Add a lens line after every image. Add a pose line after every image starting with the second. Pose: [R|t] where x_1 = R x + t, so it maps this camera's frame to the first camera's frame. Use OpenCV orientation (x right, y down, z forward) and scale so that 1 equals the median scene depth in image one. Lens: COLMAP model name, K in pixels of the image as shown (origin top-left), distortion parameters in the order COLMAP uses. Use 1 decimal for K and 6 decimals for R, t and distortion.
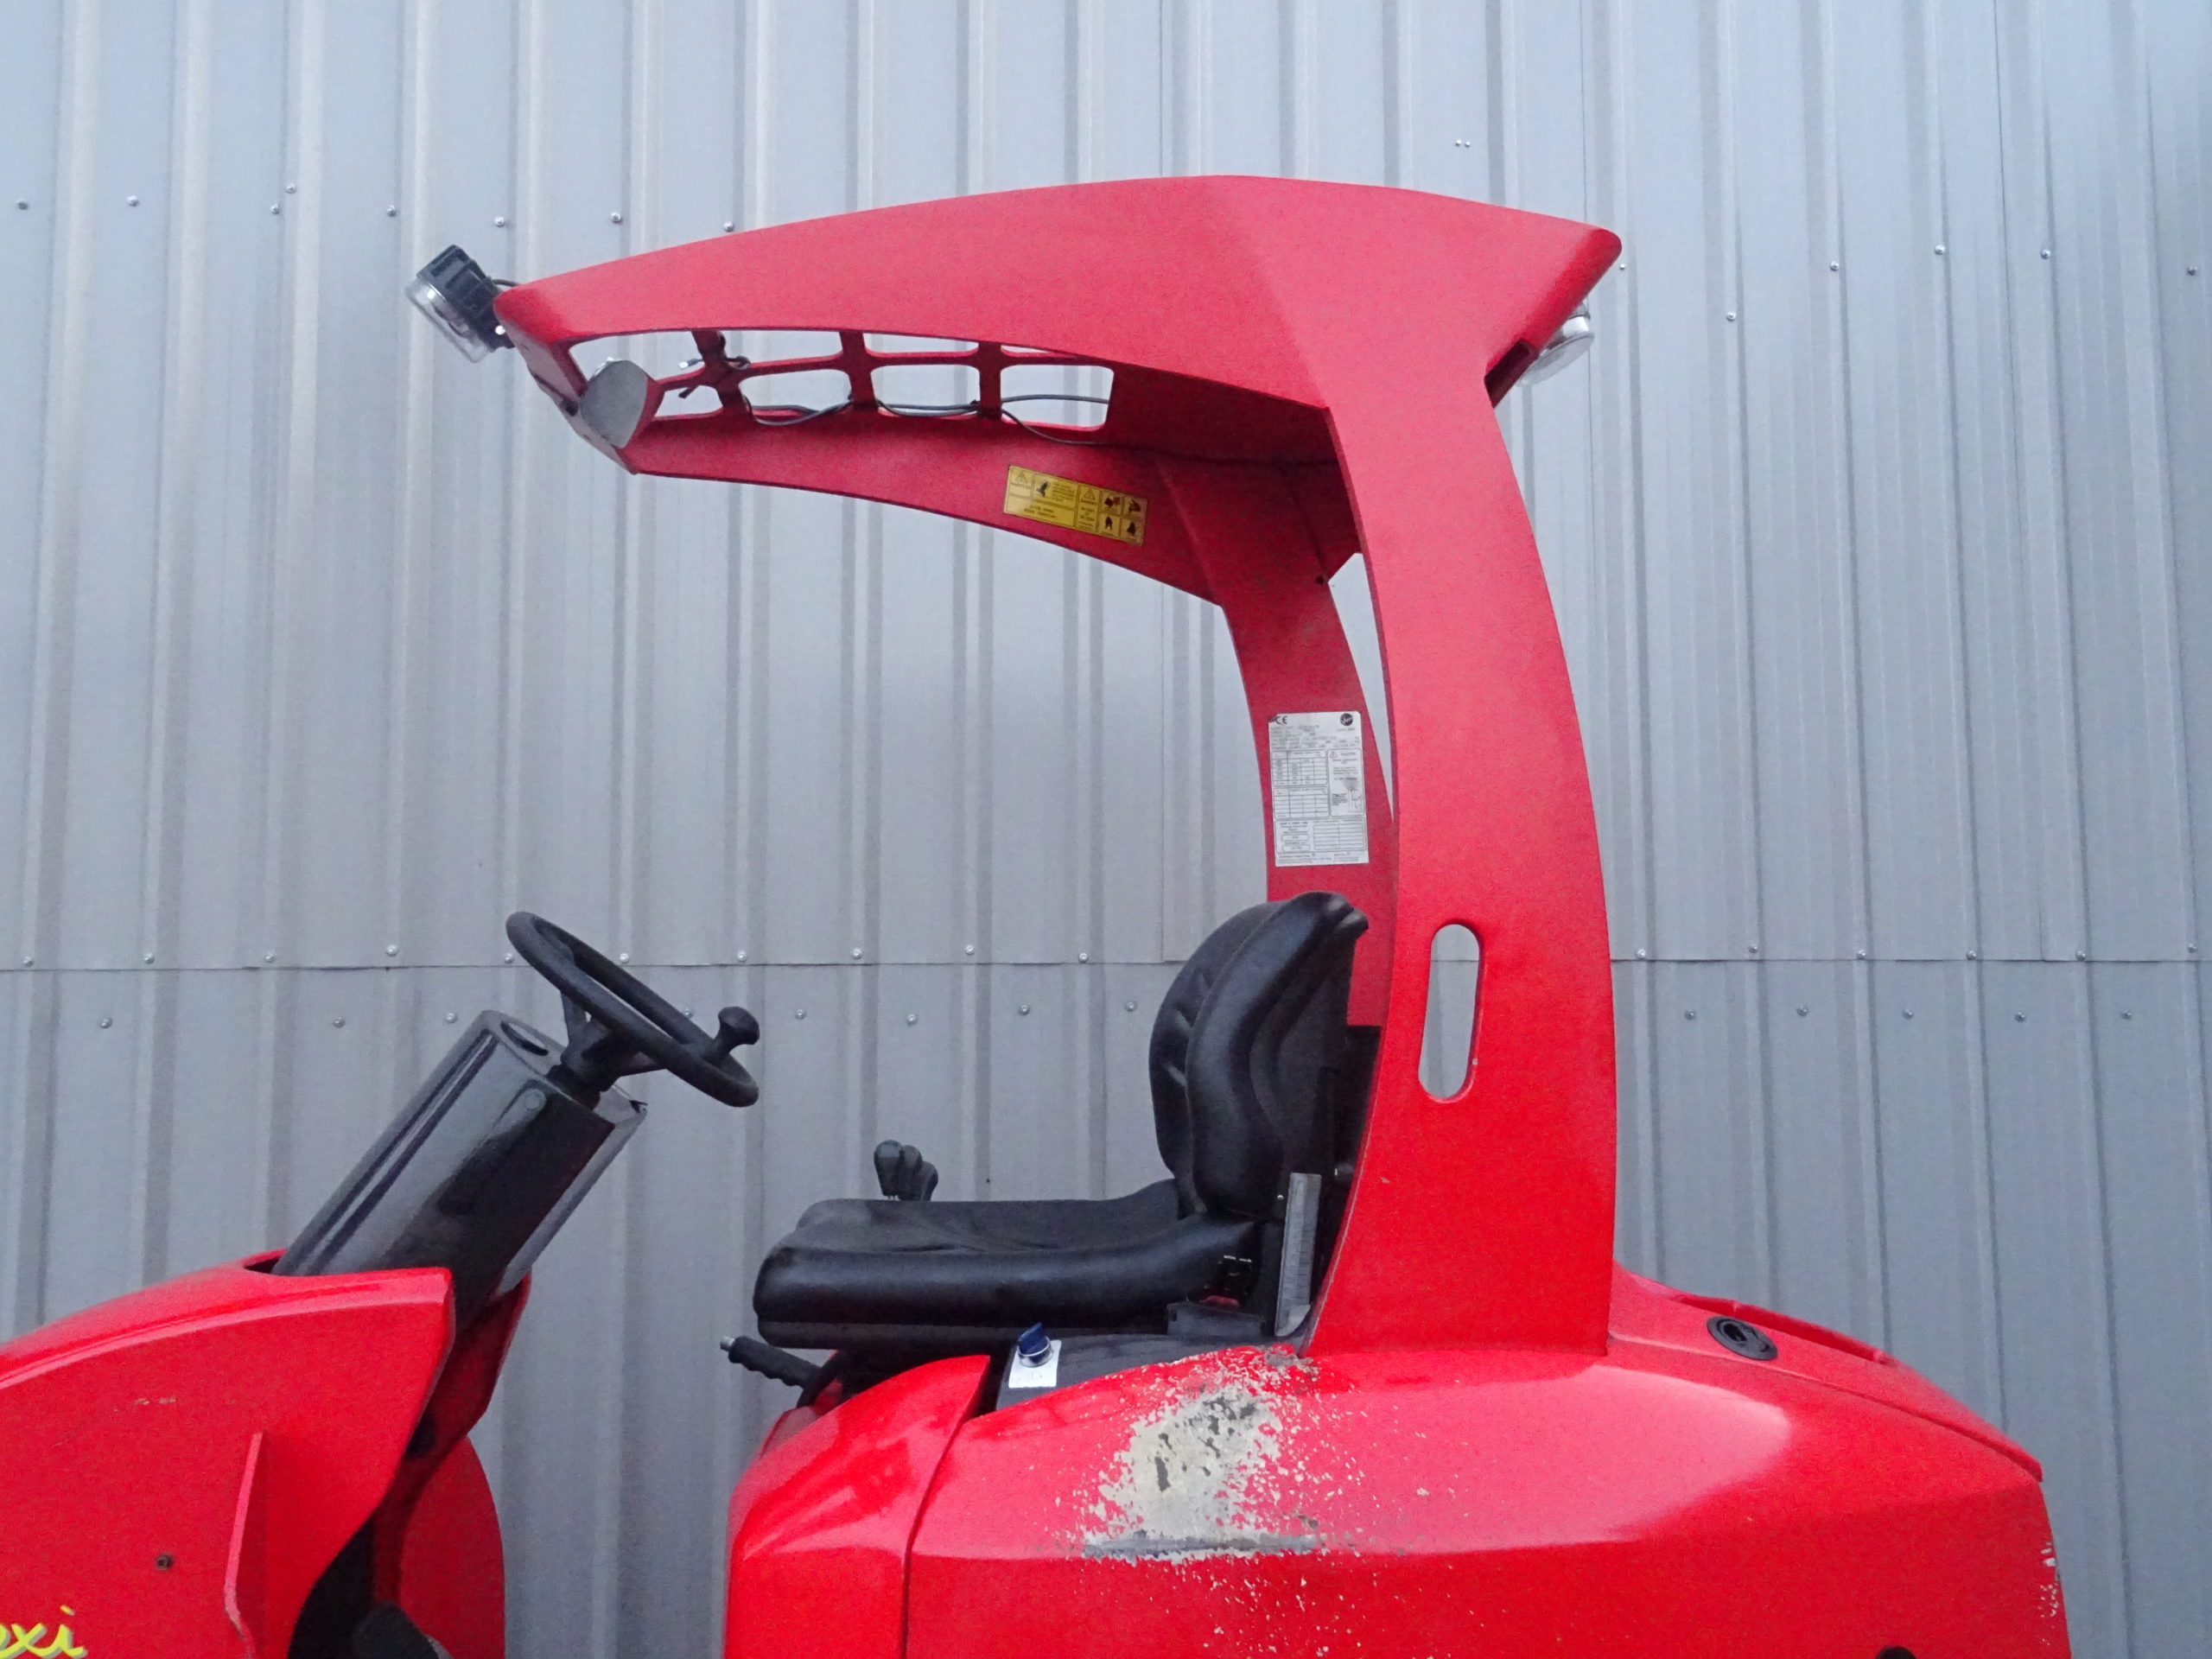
lens RADIAL K [[1828.2, 0, 1101.8], [0, 1828.2, 822.9], [0, 0, 1]] dist [0.042907, 0.007082]
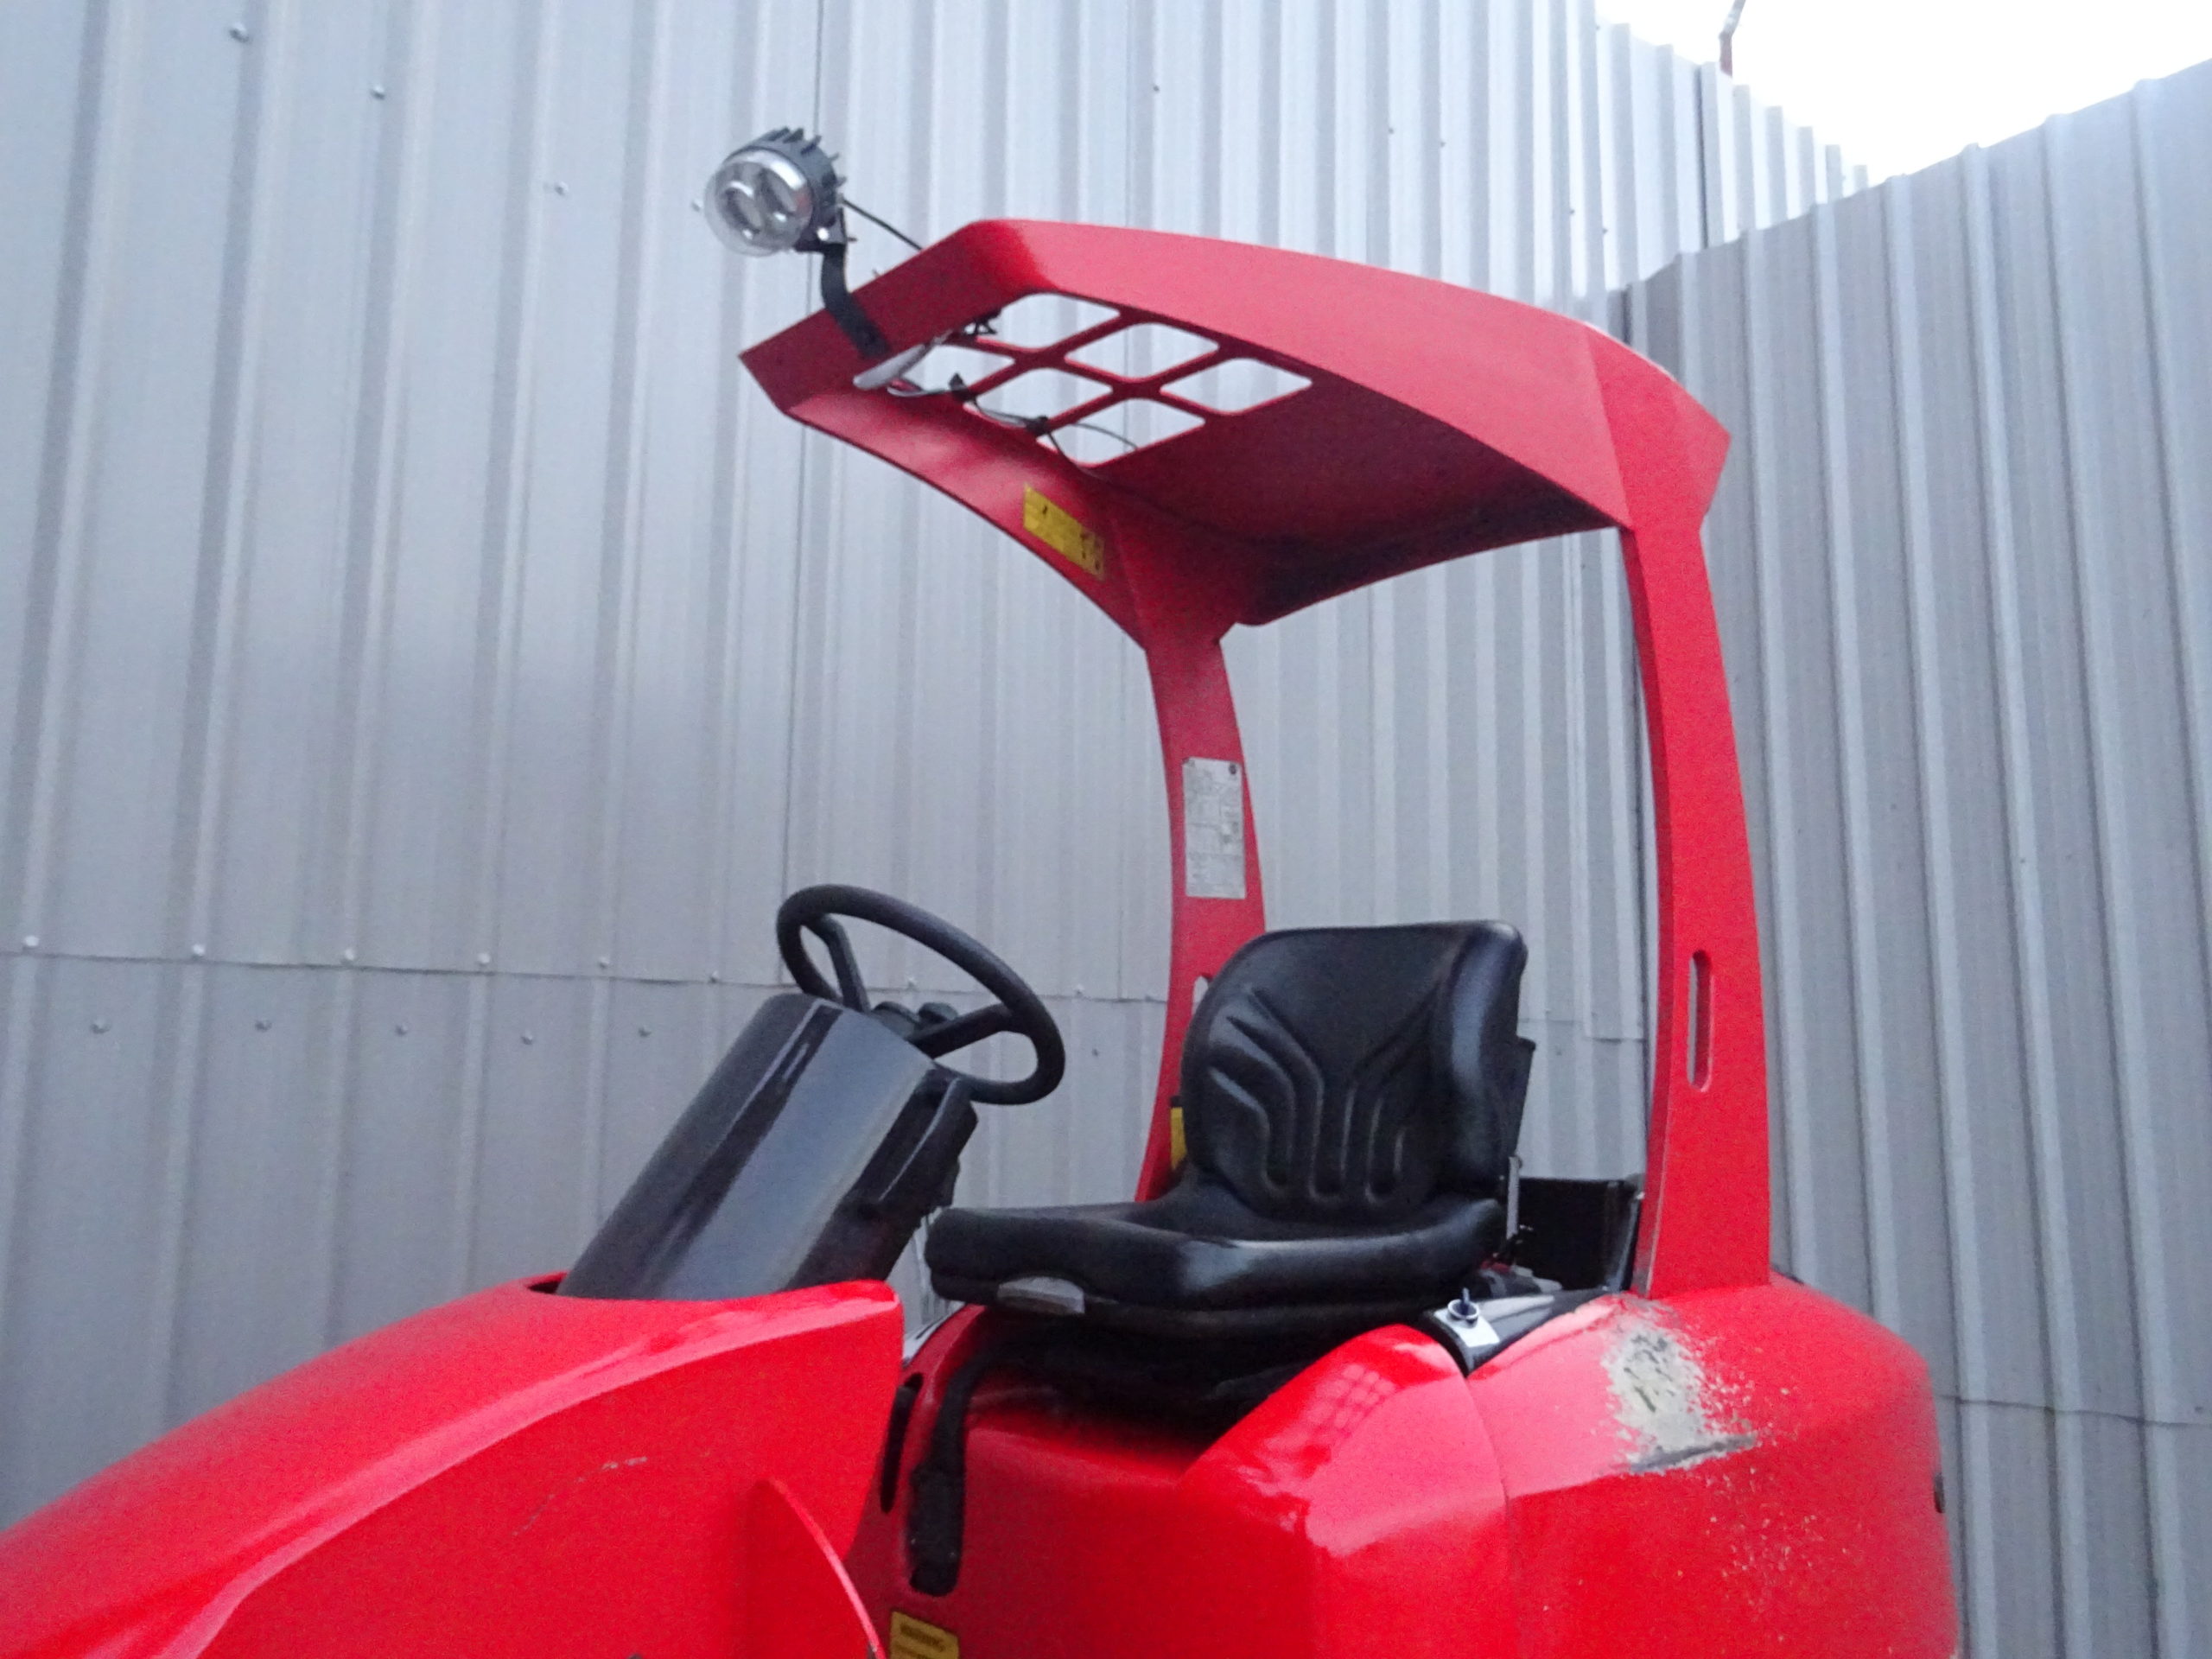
lens RADIAL K [[1828.2, 0, 1109.9], [0, 1828.2, 842.2], [0, 0, 1]] dist [0.042907, 0.007082]
pose [[0.771675, 0.089213, 0.629730, -0.632306], [-0.075734, 0.995958, -0.048291, 0.048169], [-0.631492, -0.010427, 0.775312, 0.183357]]
